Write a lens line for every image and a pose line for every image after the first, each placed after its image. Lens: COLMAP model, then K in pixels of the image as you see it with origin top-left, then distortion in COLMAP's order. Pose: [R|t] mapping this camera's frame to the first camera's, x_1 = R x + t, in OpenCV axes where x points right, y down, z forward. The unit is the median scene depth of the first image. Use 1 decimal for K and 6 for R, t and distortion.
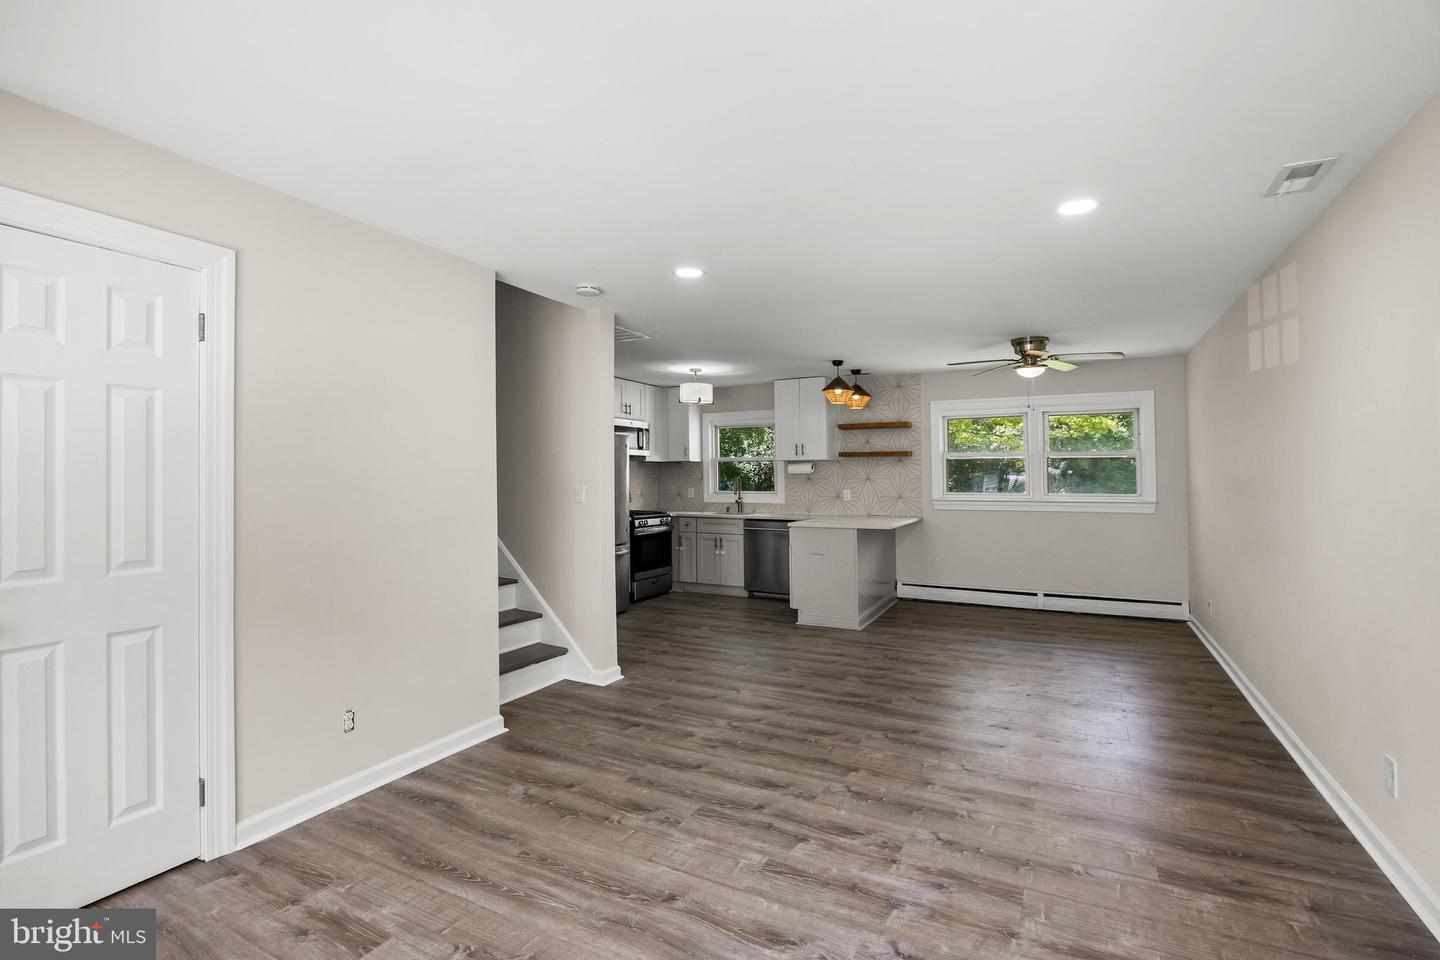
lens RADIAL K [[666.5, 0, 720.0], [0, 666.5, 480.0], [0, 0, 1]] dist [-0.013758, 0.000365]
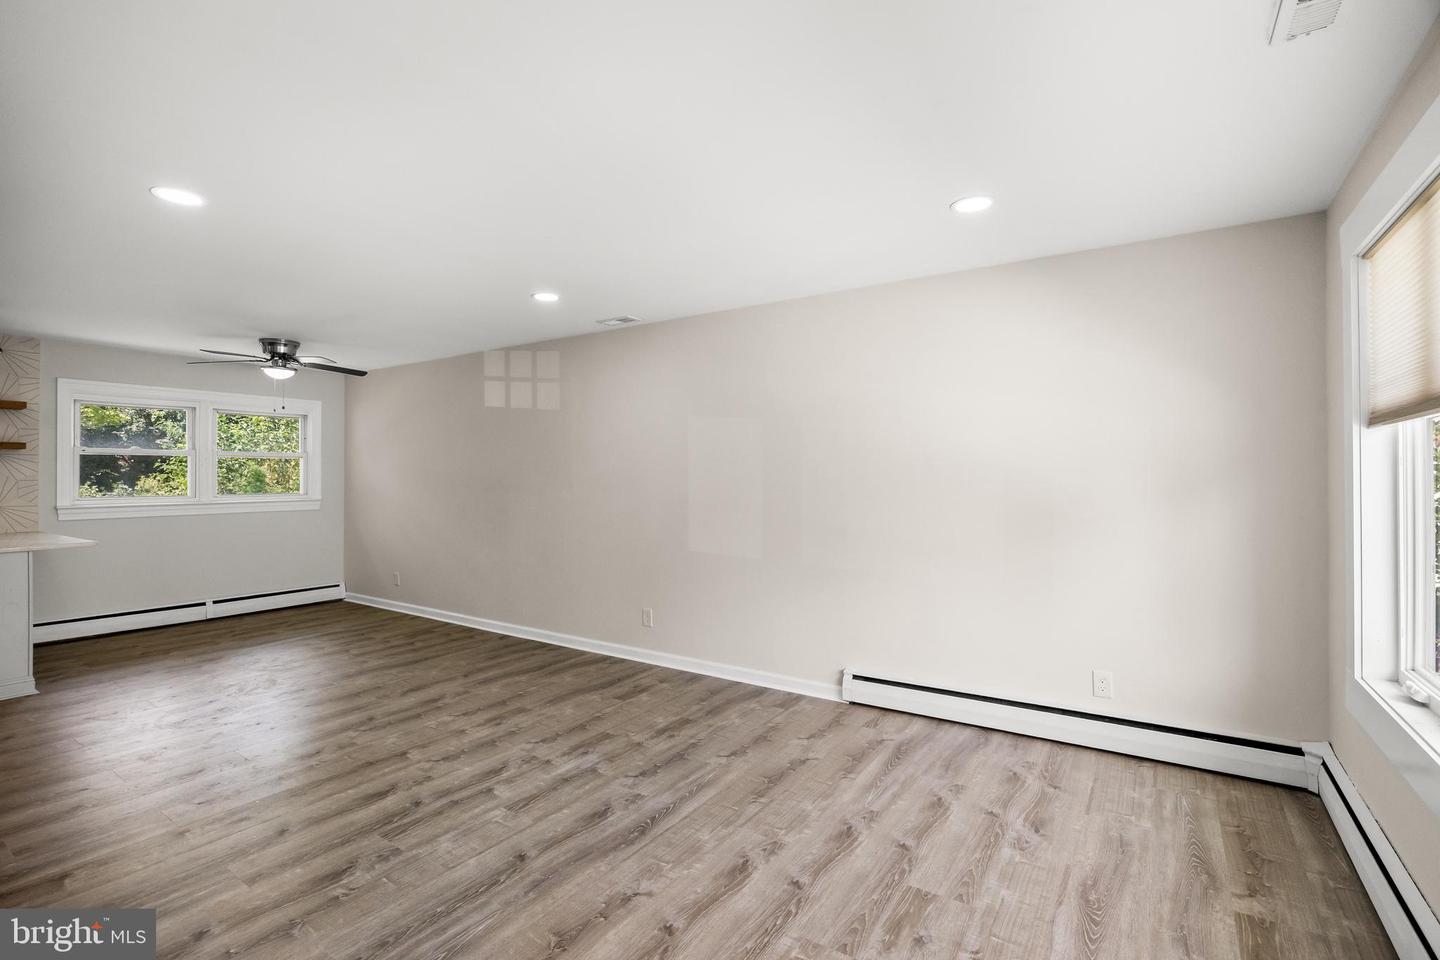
lens RADIAL K [[655.4, 0, 734.9], [0, 655.4, 477.4], [0, 0, 1]] dist [-0.018884, 0.000497]
pose [[0.097530, -0.000493, 0.995233, -0.813277], [0.006244, 0.999980, -0.000117, 0.000098], [-0.995213, 0.006226, 0.097531, 0.389997]]
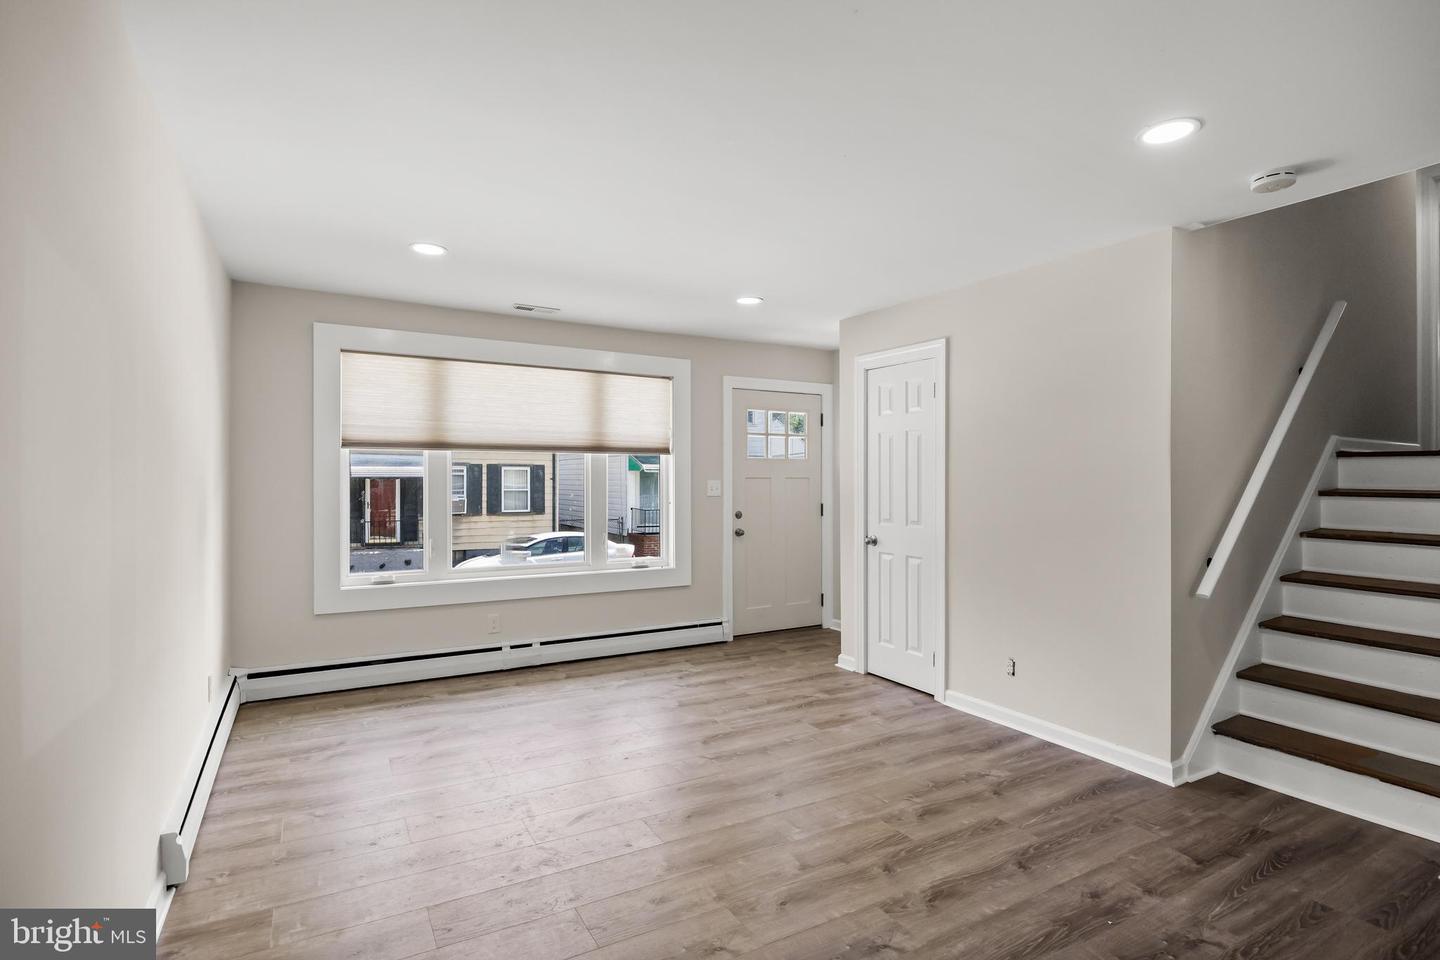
lens RADIAL K [[726.6, 0, 727.1], [0, 726.6, 473.6], [0, 0, 1]] dist [-0.013413, -0.000062]
pose [[-0.535887, -0.008765, -0.844244, 0.868661], [-0.007602, 0.999956, -0.005557, 0.005015], [0.844256, 0.003440, -0.535930, 1.220660]]
